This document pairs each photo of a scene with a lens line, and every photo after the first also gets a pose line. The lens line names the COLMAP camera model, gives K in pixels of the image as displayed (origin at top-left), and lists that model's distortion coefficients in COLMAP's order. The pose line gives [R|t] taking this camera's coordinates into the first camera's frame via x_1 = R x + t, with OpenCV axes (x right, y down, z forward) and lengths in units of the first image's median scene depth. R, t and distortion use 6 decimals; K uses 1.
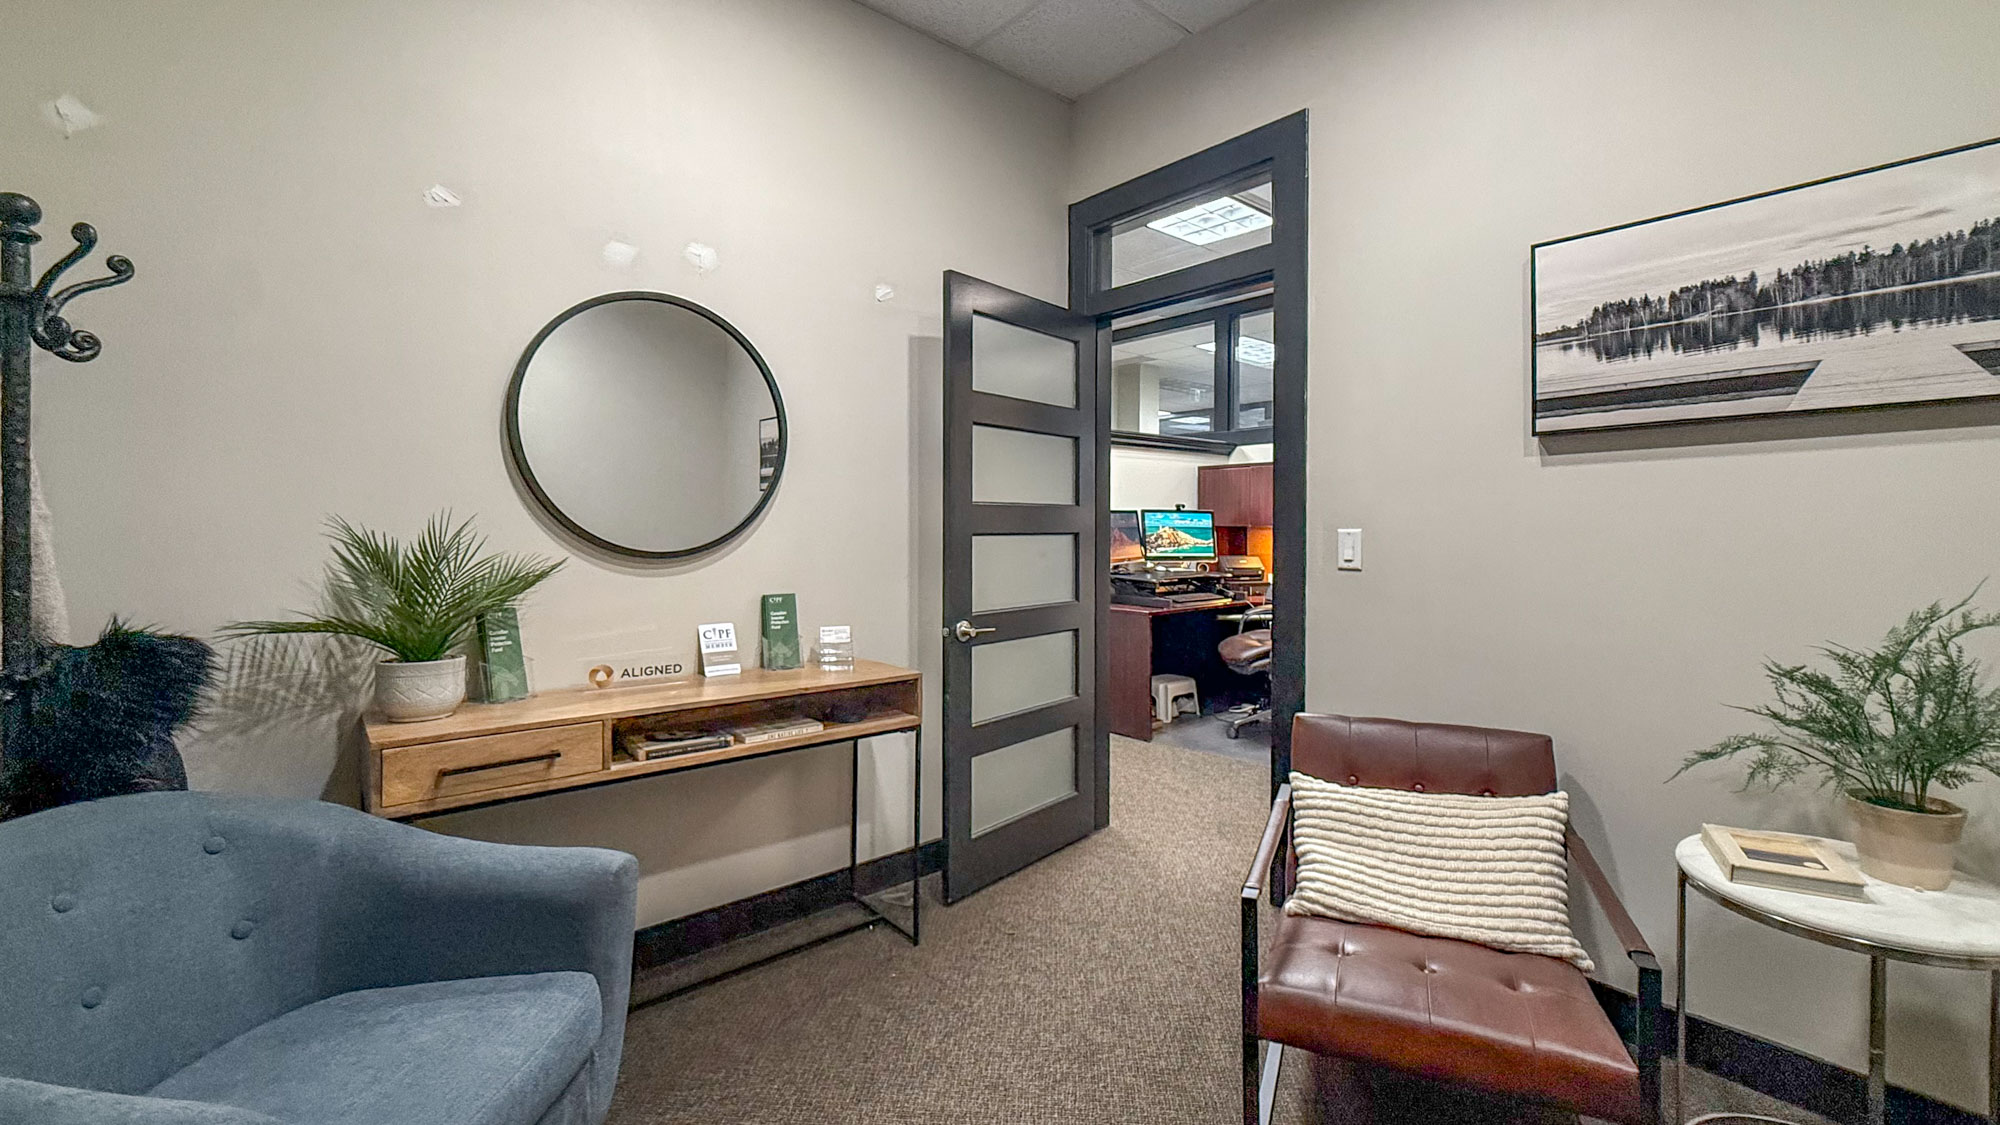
lens RADIAL K [[823.7, 0, 1002.9], [0, 823.7, 556.9], [0, 0, 1]] dist [0.003499, -0.000837]
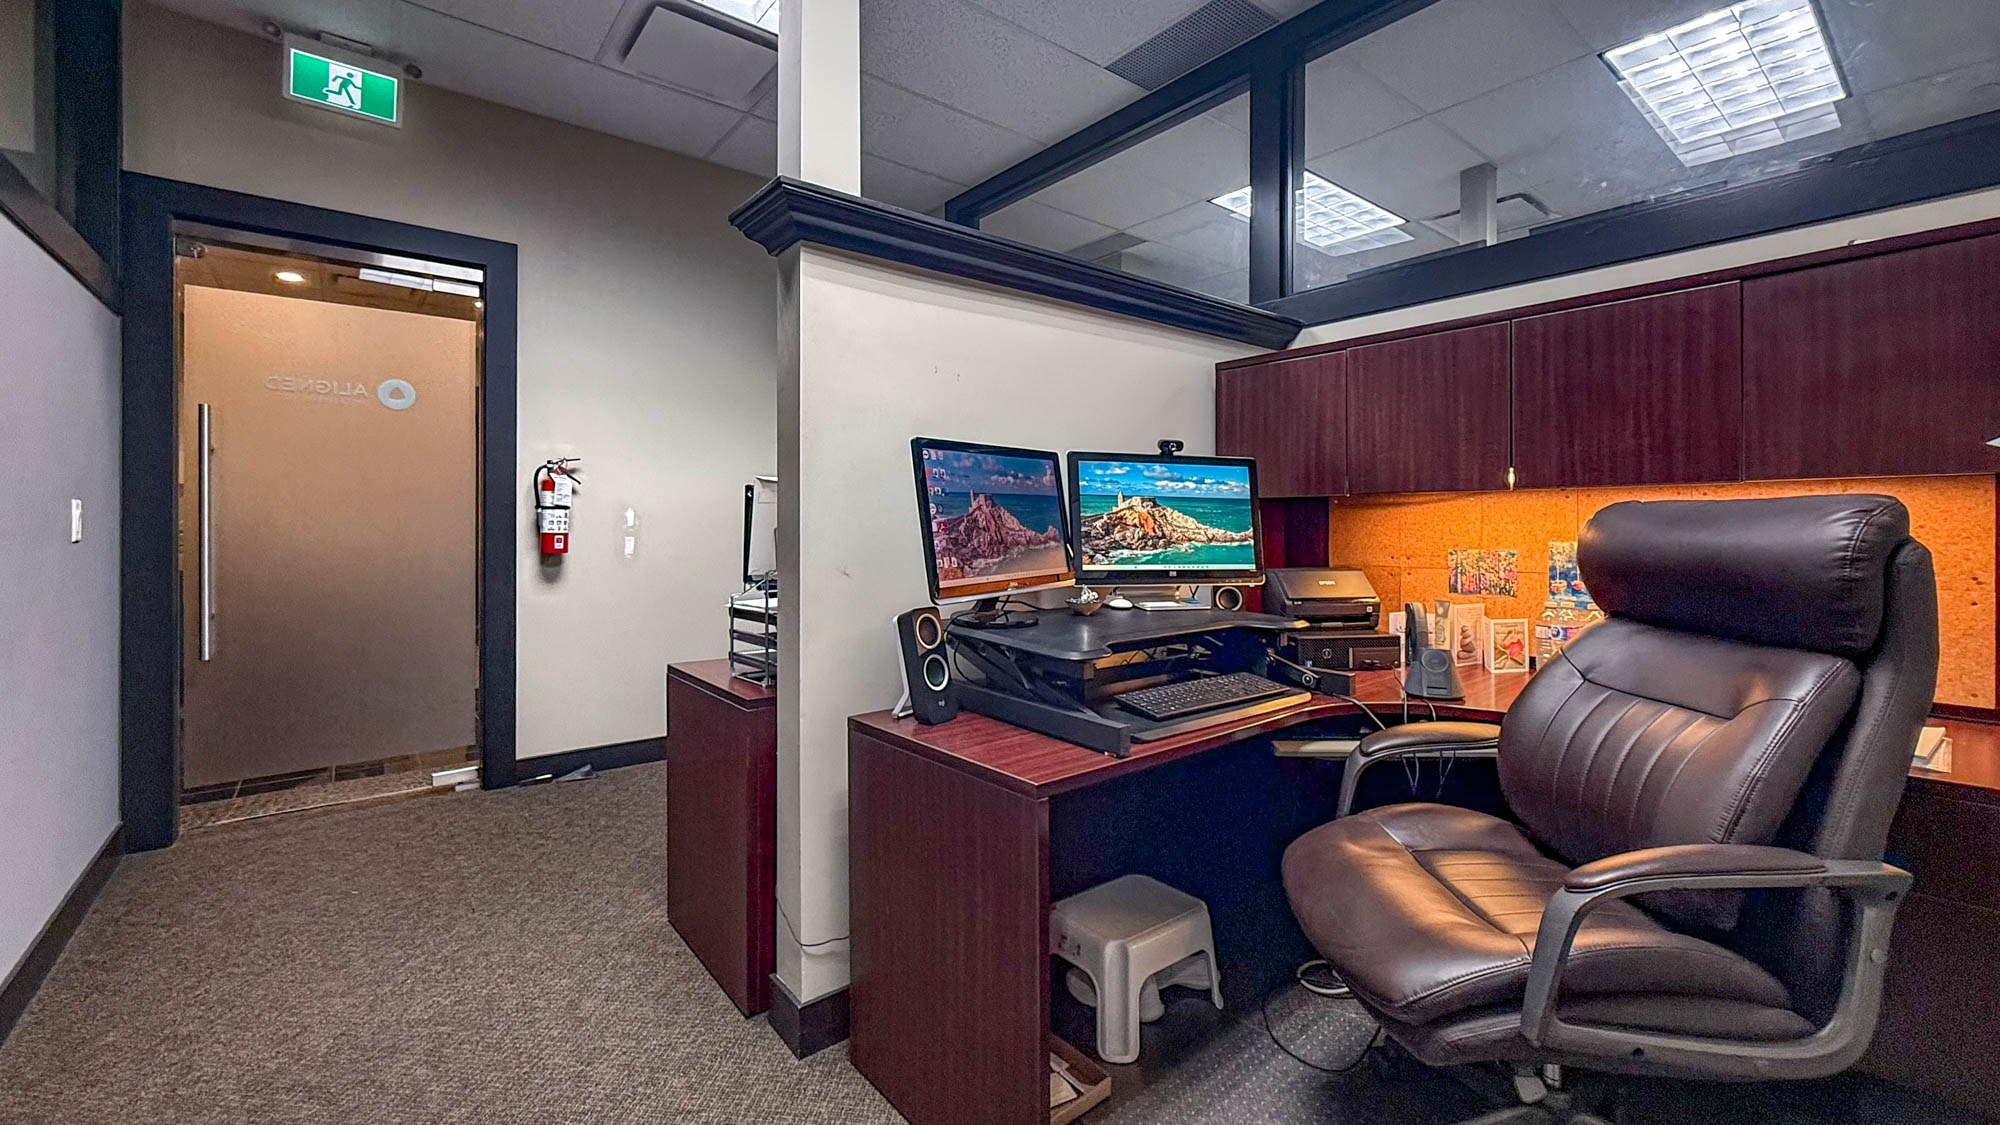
lens RADIAL K [[823.7, 0, 994.8], [0, 823.7, 569.5], [0, 0, 1]] dist [0.003499, -0.000837]
pose [[0.999628, -0.002959, -0.027116, 0.142429], [0.003236, 0.999943, 0.010168, -0.006083], [0.027084, -0.010252, 0.999581, 0.606198]]
